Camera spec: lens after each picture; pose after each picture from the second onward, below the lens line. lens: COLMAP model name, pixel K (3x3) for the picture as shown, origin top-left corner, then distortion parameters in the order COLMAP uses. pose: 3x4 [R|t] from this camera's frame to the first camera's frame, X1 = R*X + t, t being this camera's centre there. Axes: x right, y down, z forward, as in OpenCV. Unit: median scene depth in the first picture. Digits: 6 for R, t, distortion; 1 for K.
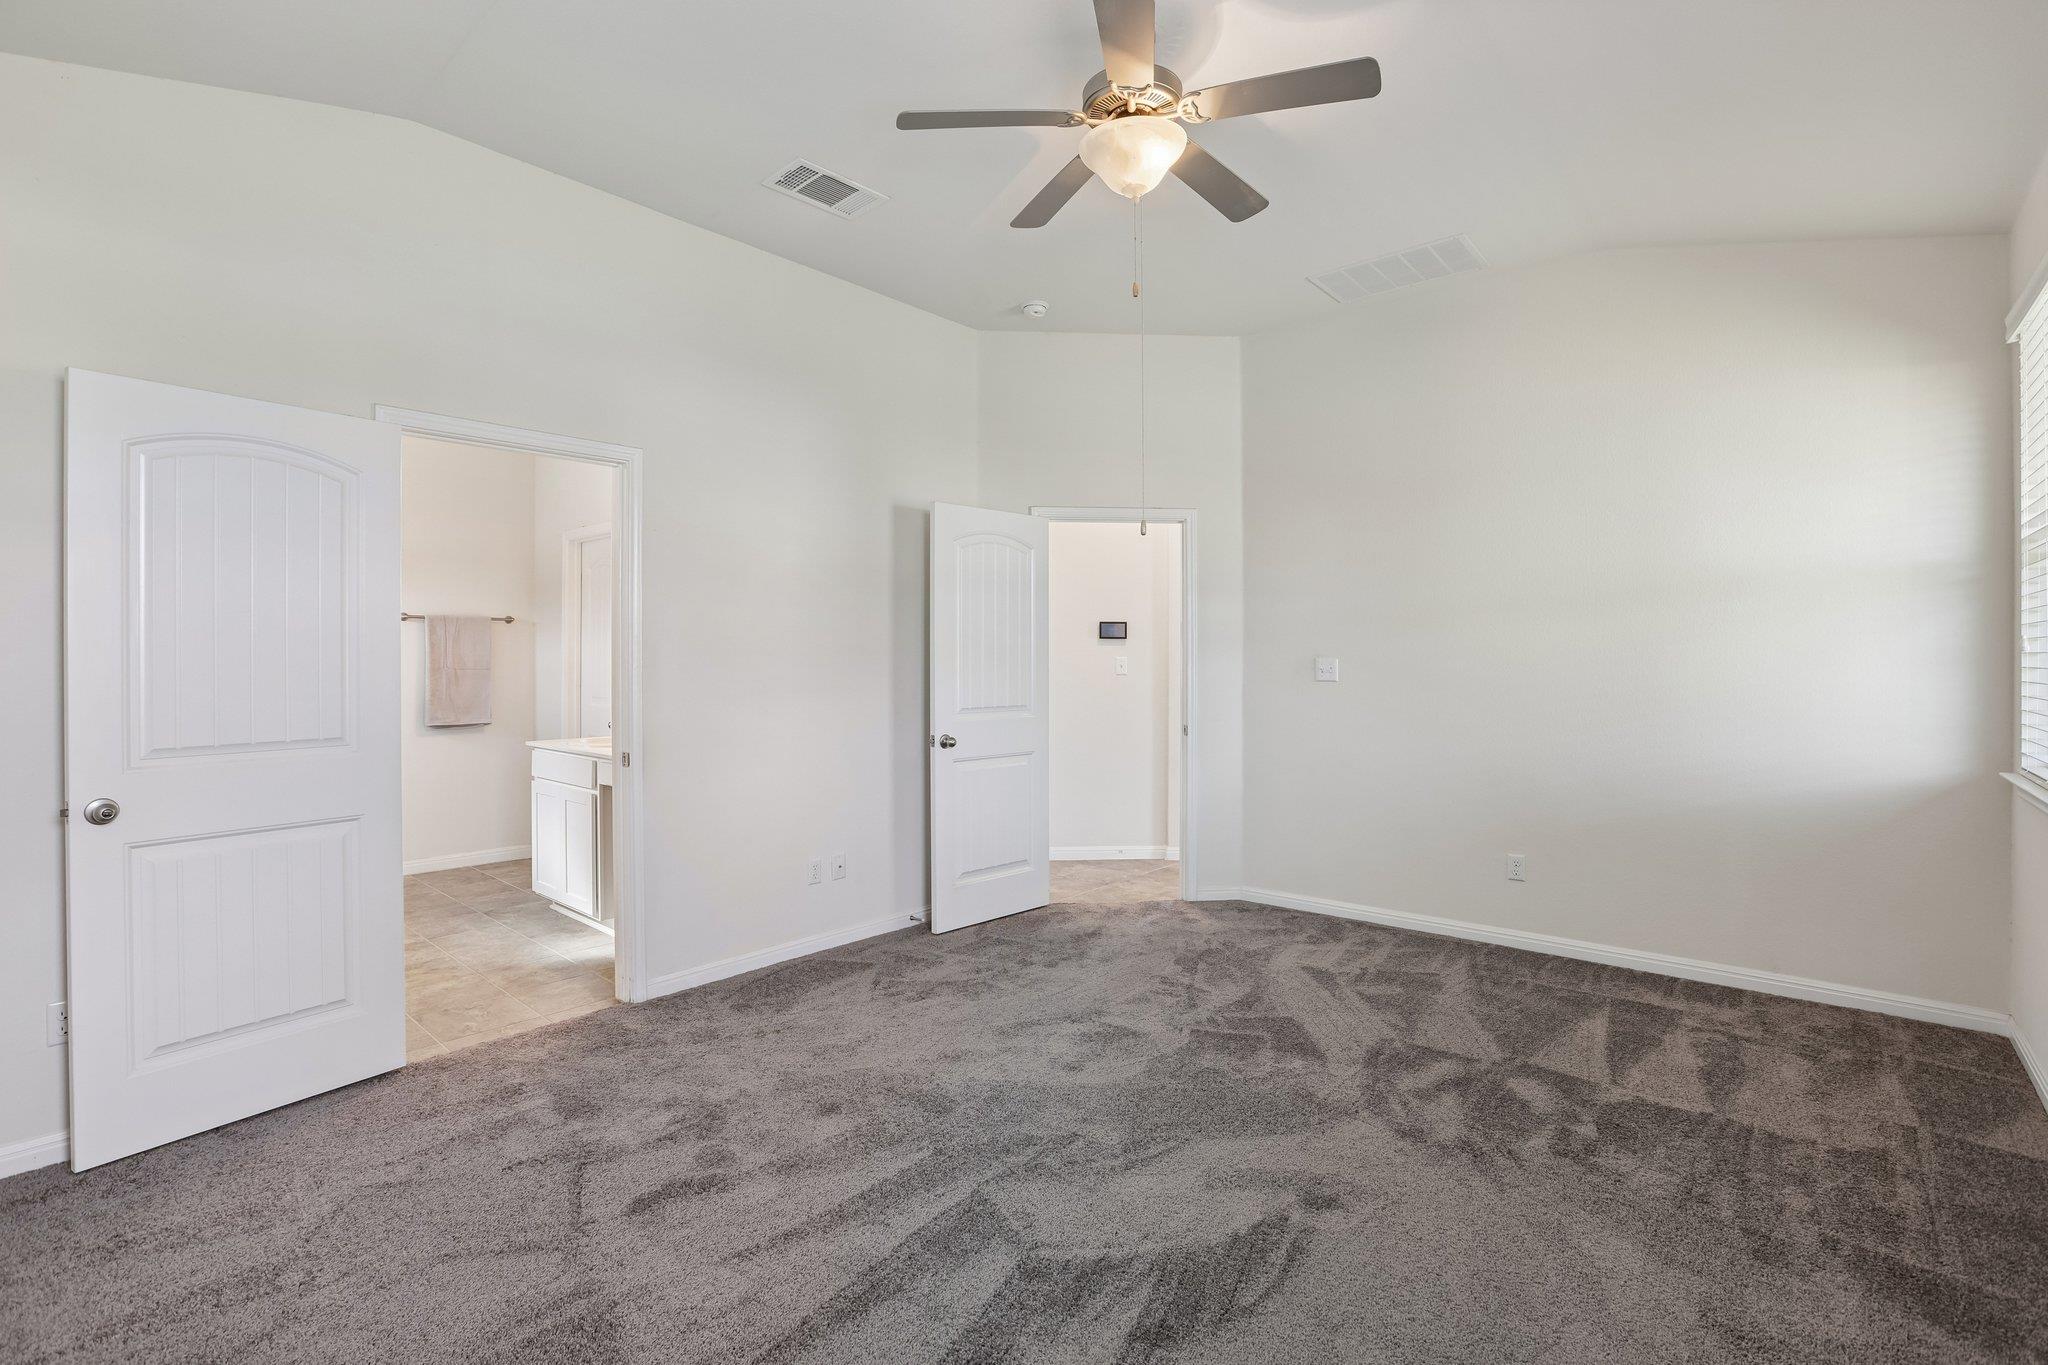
lens RADIAL K [[926.1, 0, 1022.0], [0, 926.1, 669.0], [0, 0, 1]] dist [-0.040364, 0.008068]
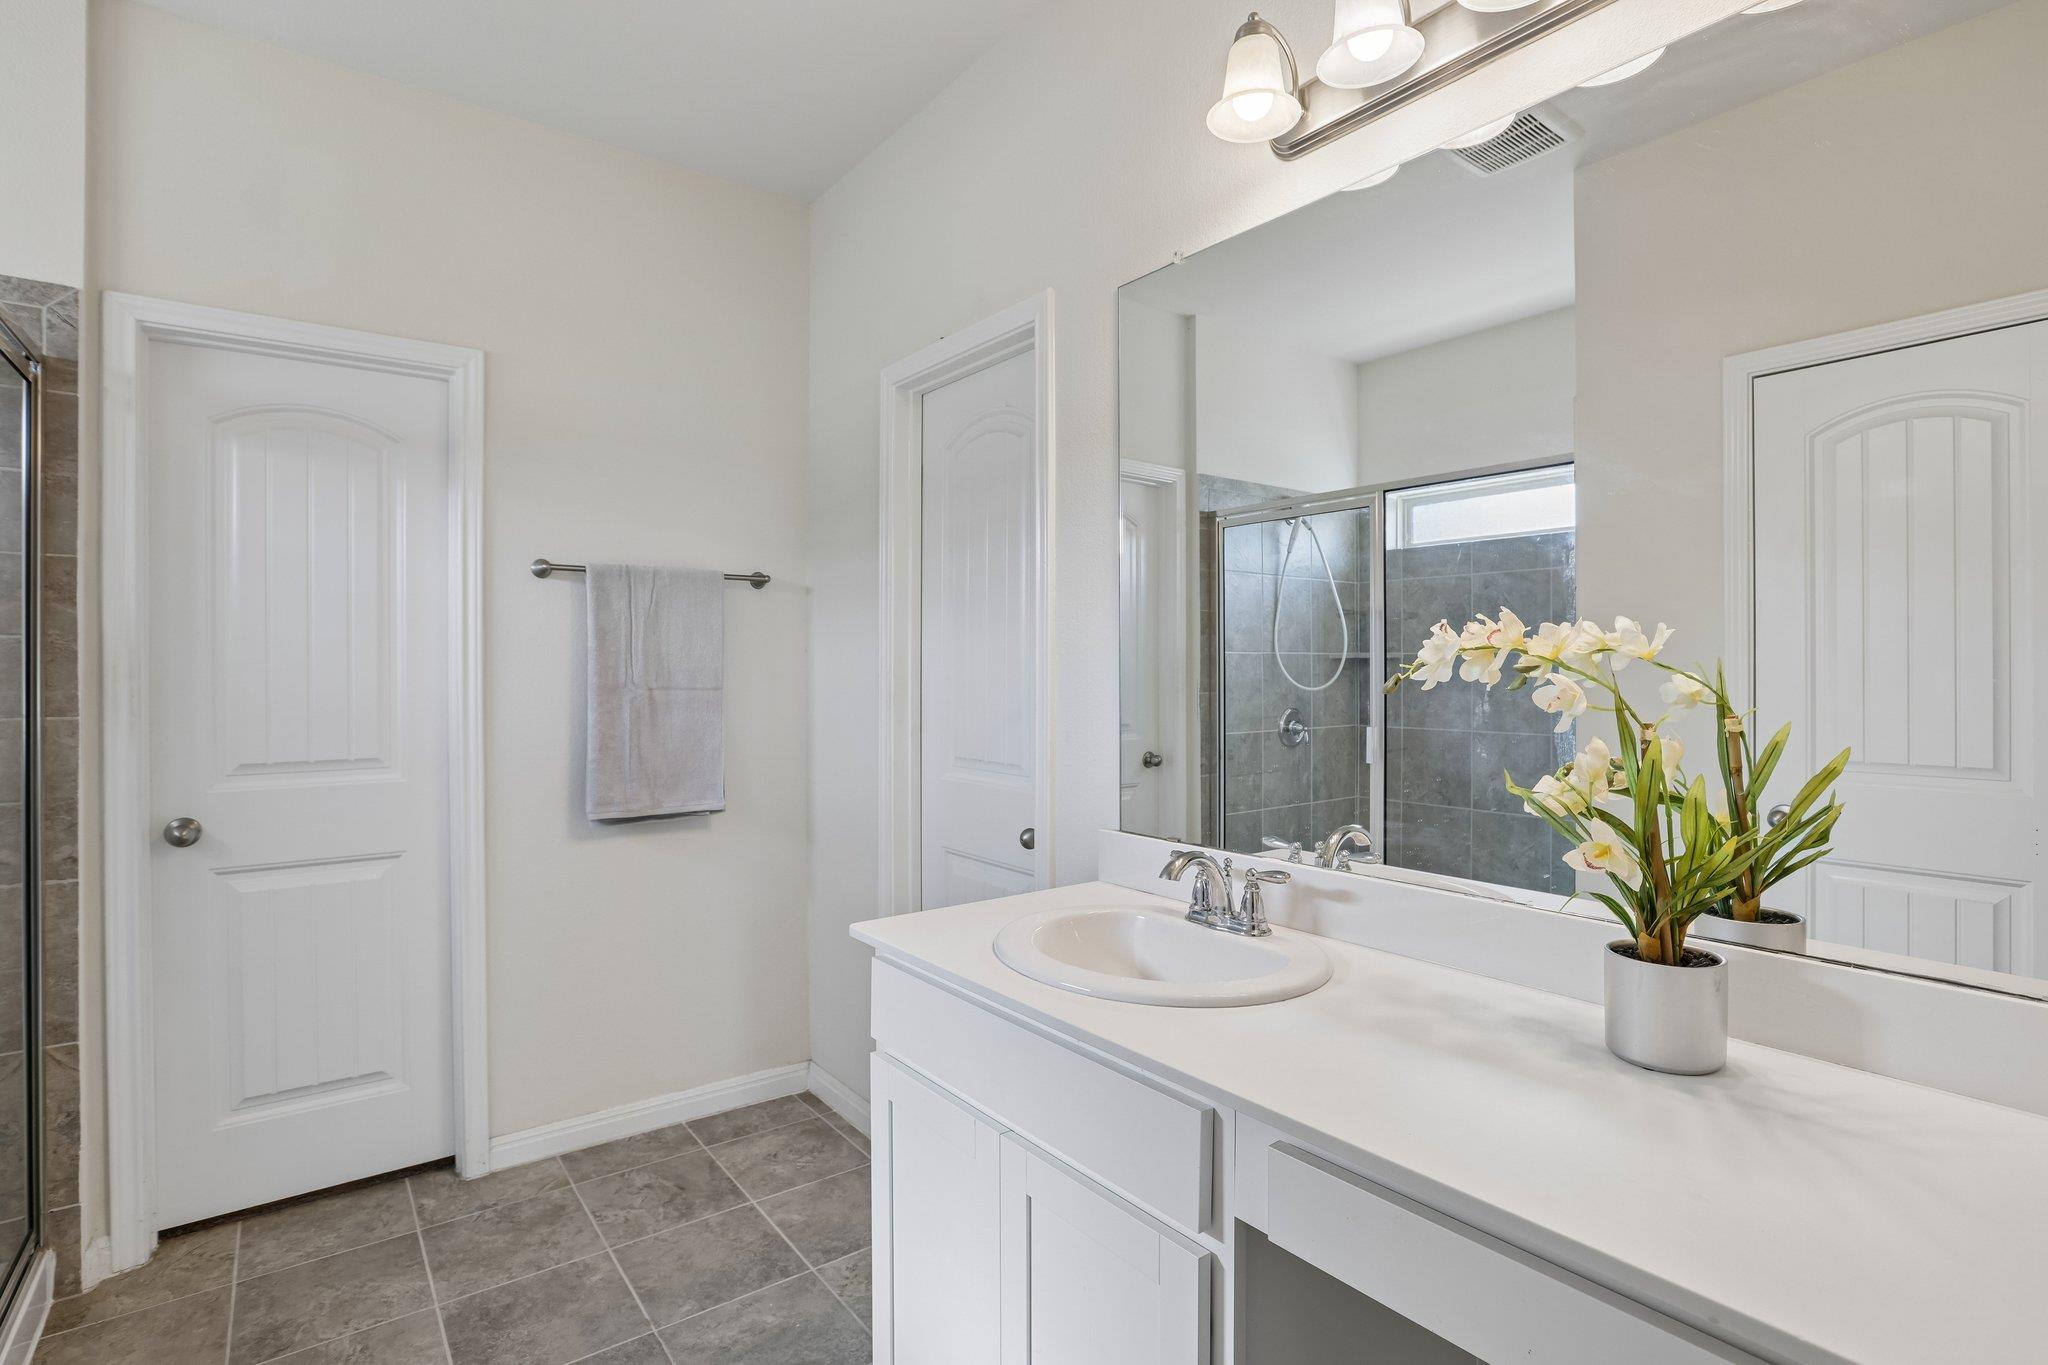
lens RADIAL K [[996.5, 0, 1026.4], [0, 996.5, 666.9], [0, 0, 1]] dist [-0.062257, 0.029886]
pose [[0.978913, -0.008322, -0.204109, -0.350389], [0.005262, 0.999866, -0.015531, -0.002262], [0.204210, 0.014130, 0.978825, 0.577574]]
